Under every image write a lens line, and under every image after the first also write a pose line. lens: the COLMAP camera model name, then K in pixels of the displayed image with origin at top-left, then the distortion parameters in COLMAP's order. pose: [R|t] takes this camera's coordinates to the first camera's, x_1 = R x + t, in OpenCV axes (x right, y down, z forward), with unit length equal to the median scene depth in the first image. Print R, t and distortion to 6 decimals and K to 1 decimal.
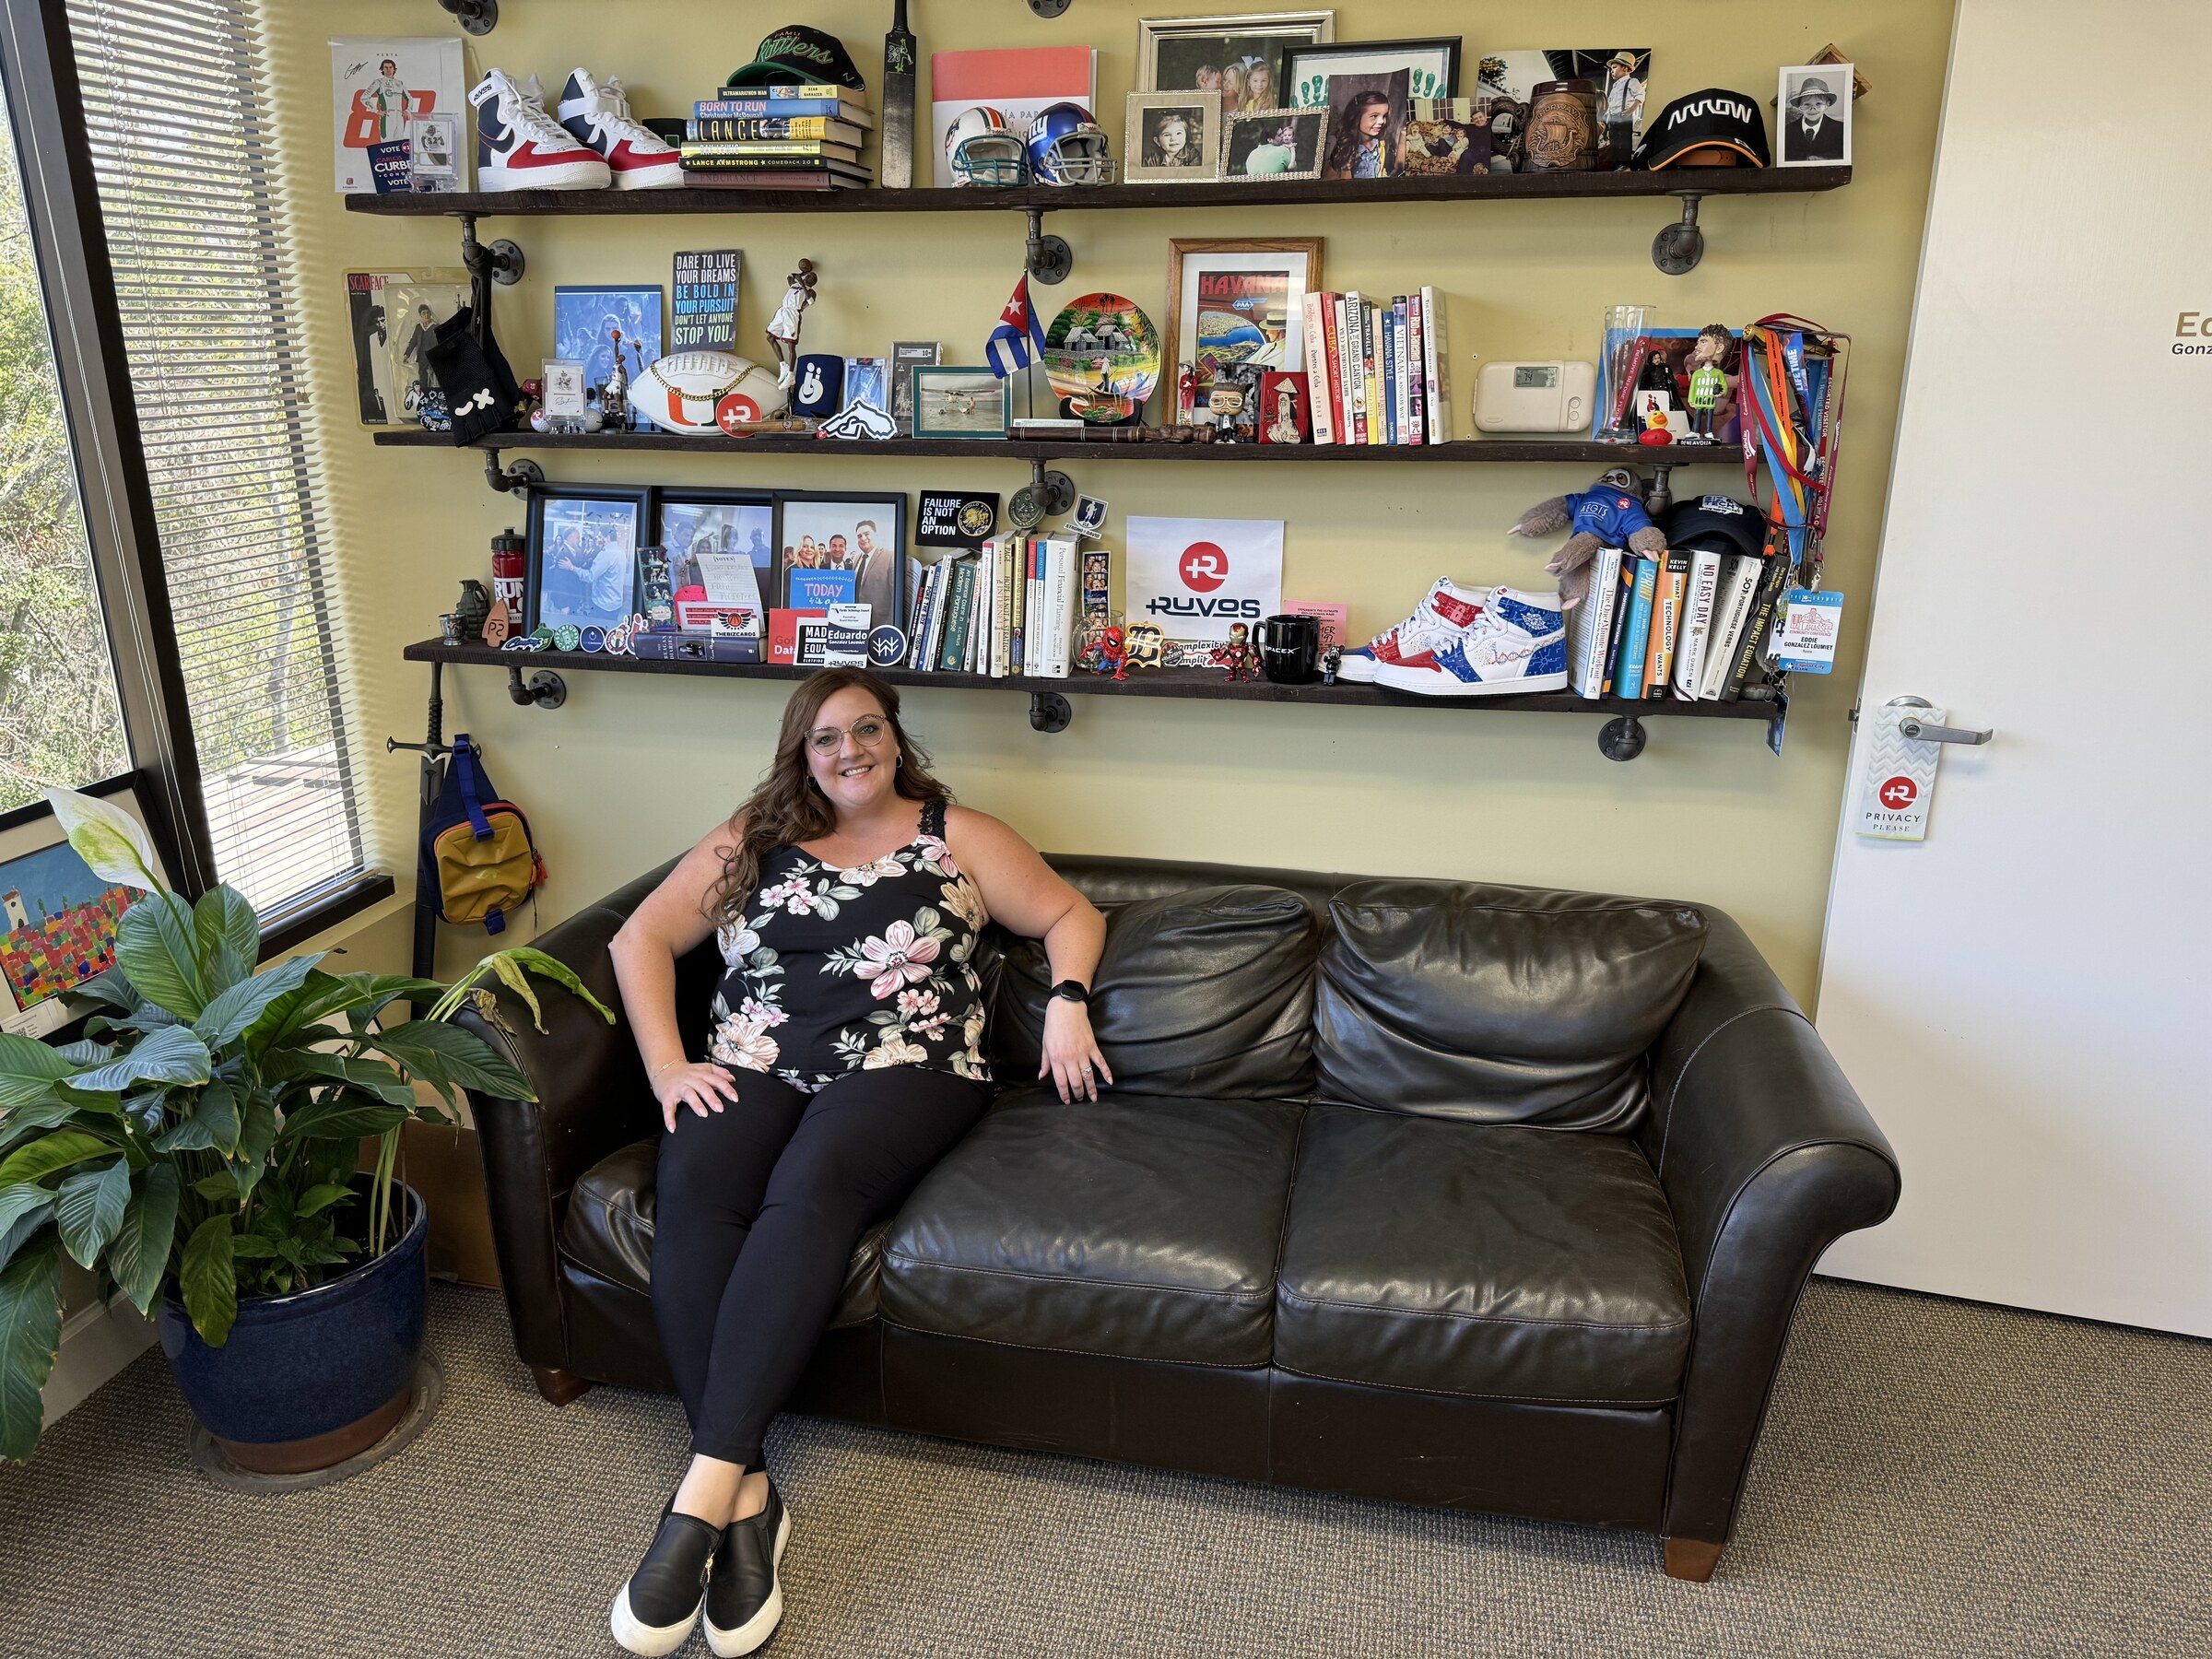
lens RADIAL K [[1566.3, 0, 1104.1], [0, 1566.3, 848.2], [0, 0, 1]] dist [0.024985, -0.053306]
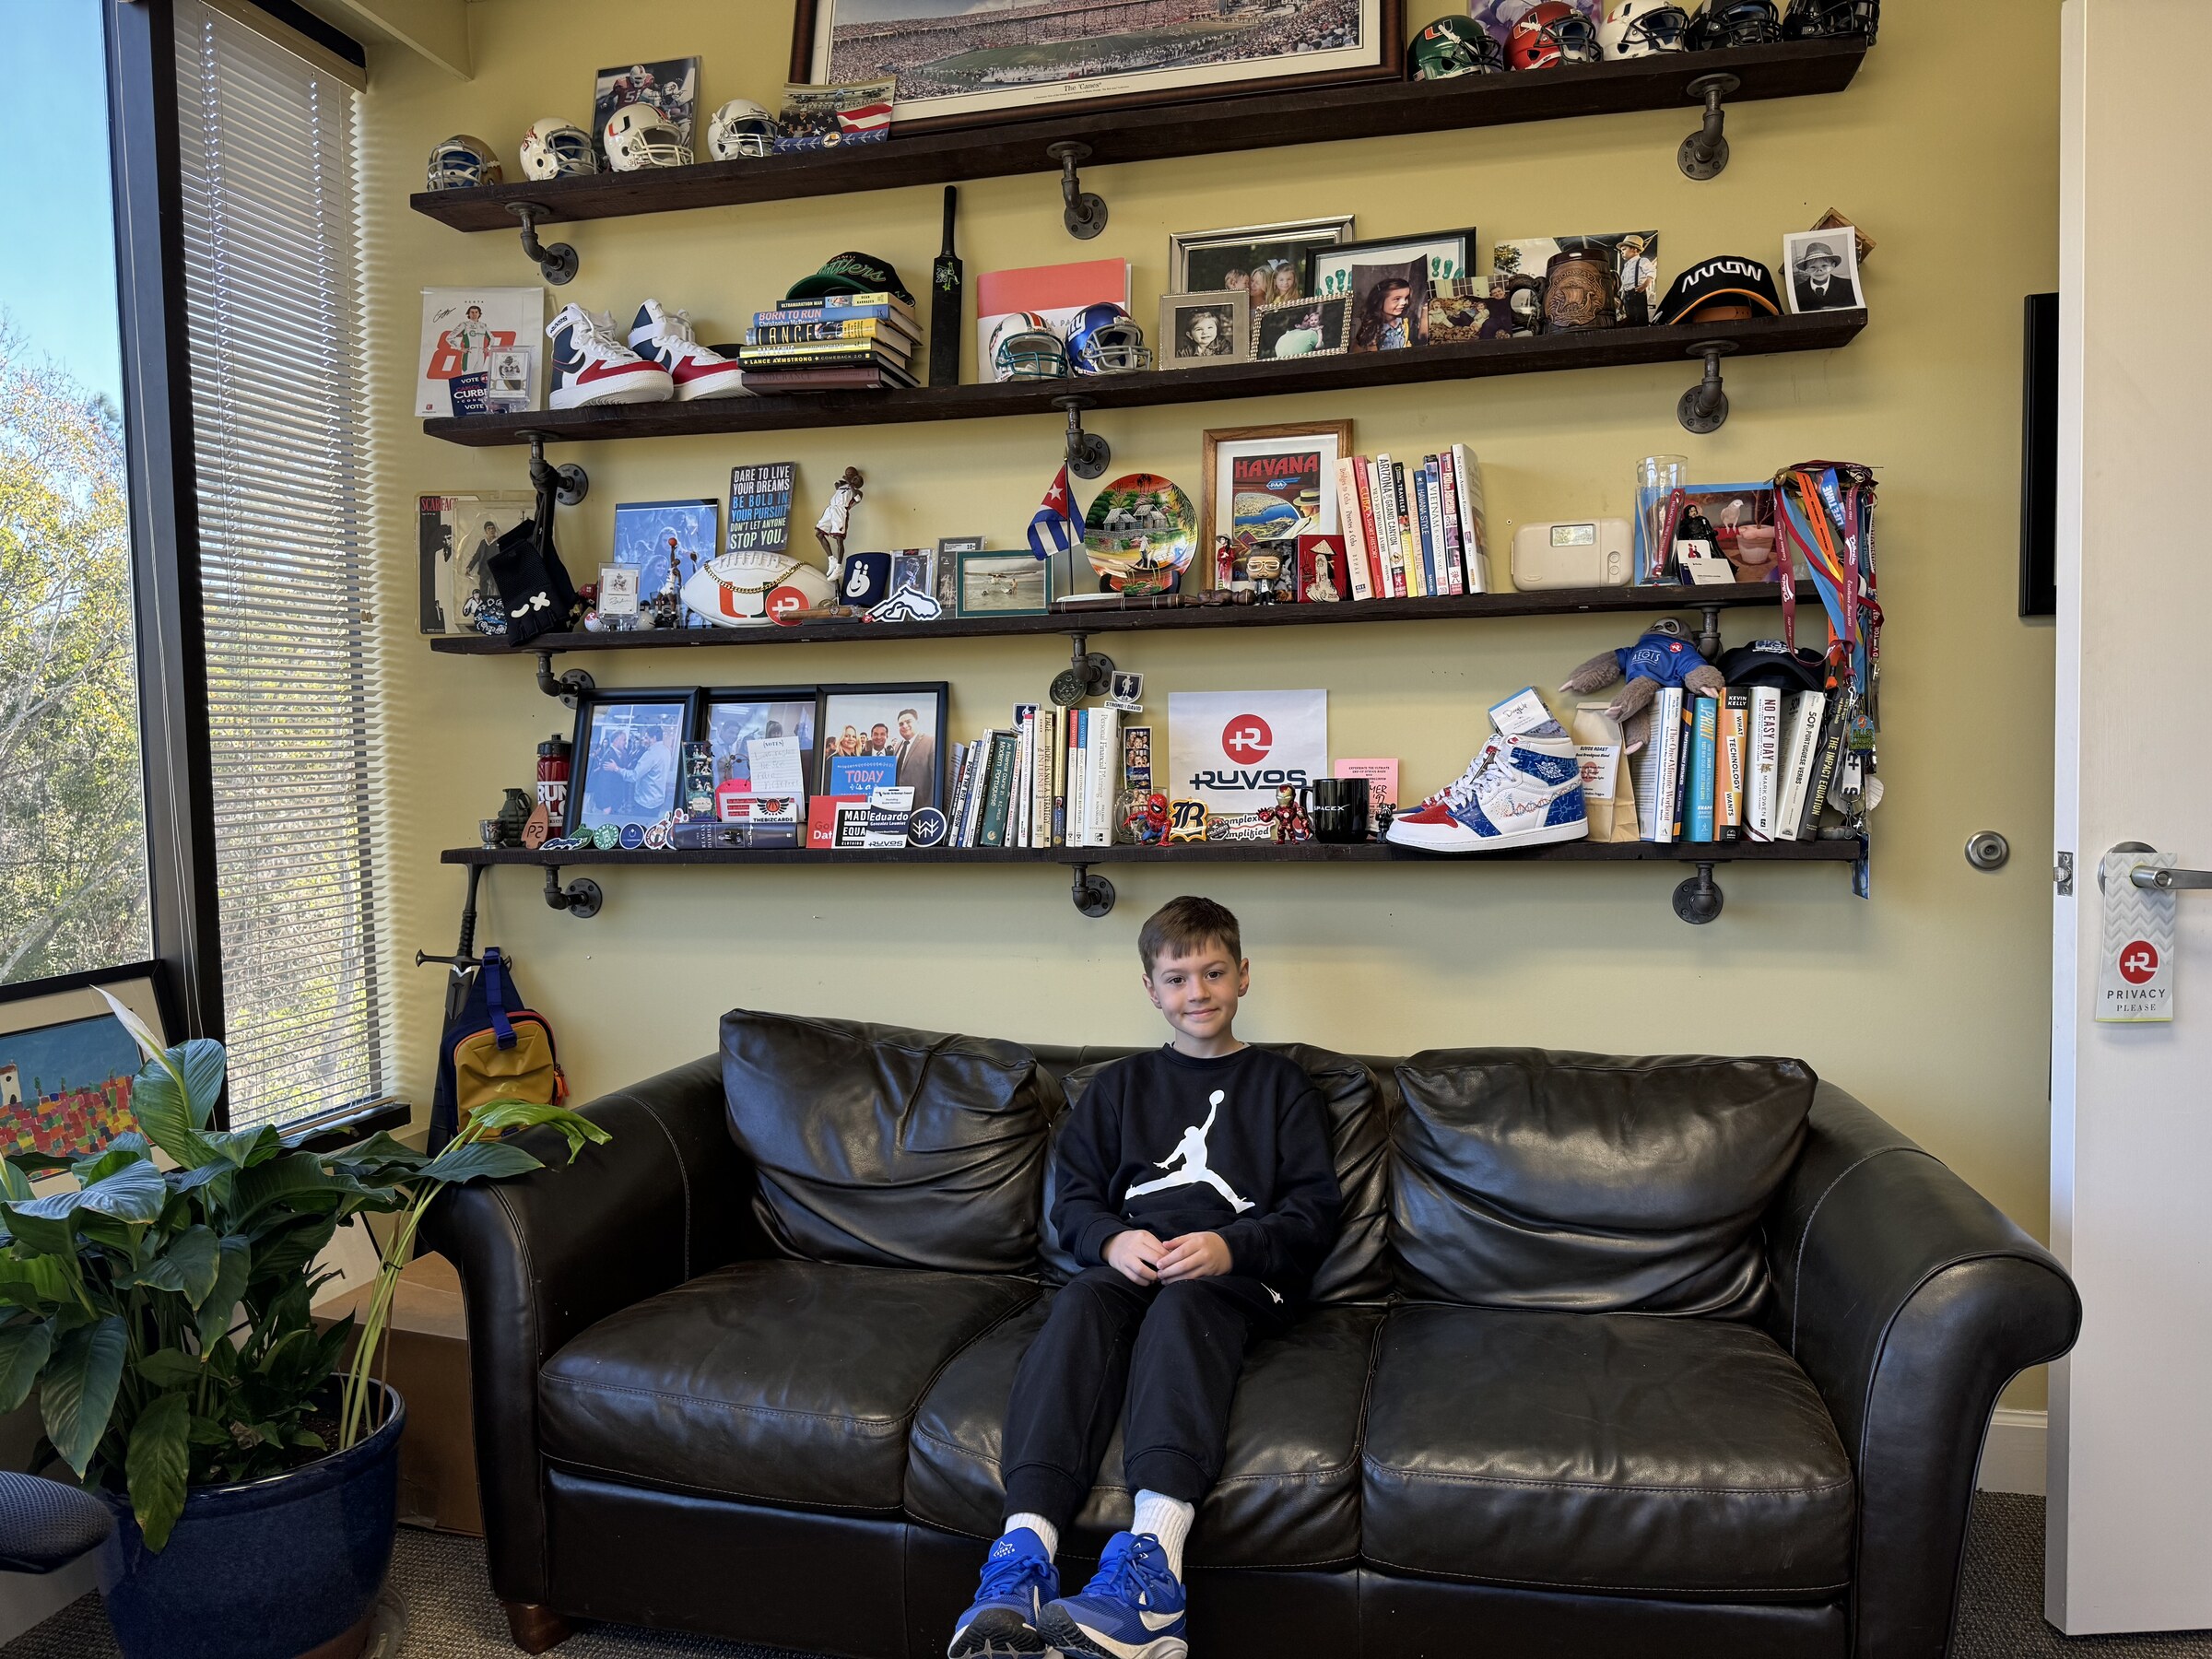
lens RADIAL K [[1566.3, 0, 1097.4], [0, 1566.3, 850.6], [0, 0, 1]] dist [0.024985, -0.053306]
pose [[0.999239, -0.019754, -0.033621, 0.000736], [0.010812, 0.968741, -0.247840, 0.141560], [0.037466, 0.247288, 0.968218, 0.065590]]
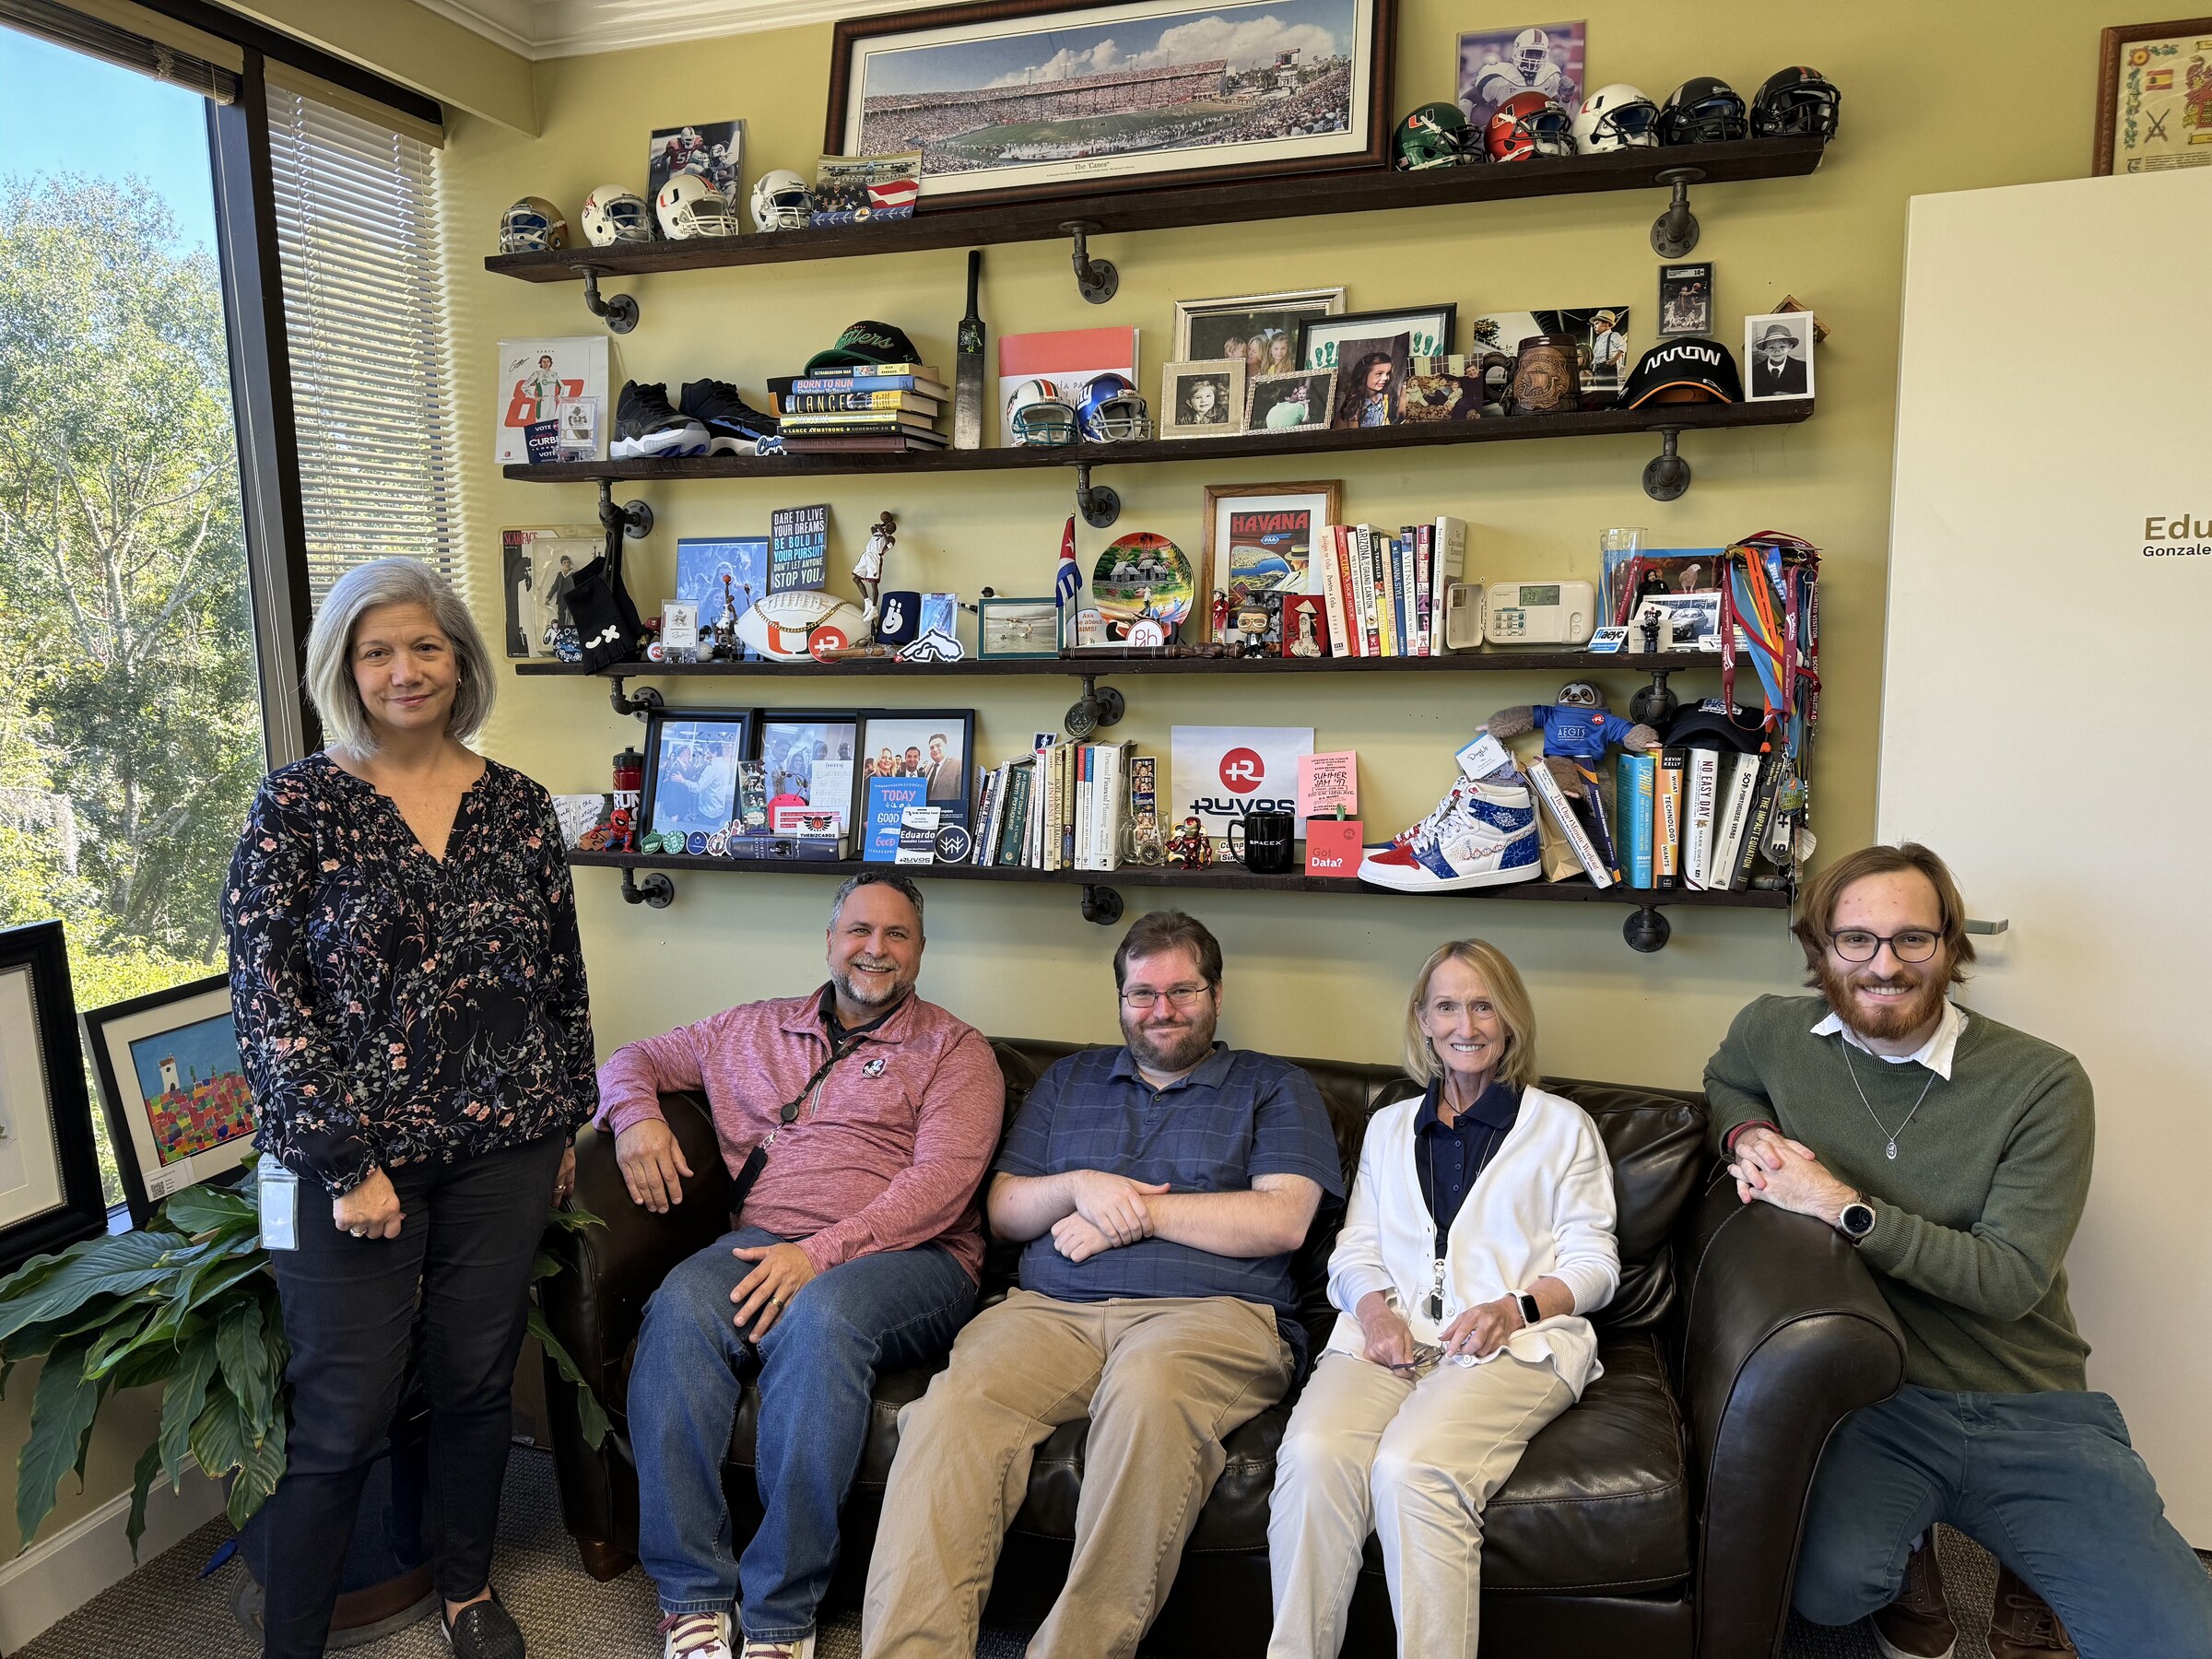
lens RADIAL K [[1566.3, 0, 1108.9], [0, 1566.3, 844.4], [0, 0, 1]] dist [0.024985, -0.053306]
pose [[0.995140, -0.004341, -0.098377, 0.084527], [-0.011083, 0.987743, -0.155698, 0.042574], [0.097847, 0.156031, 0.982894, -0.068356]]
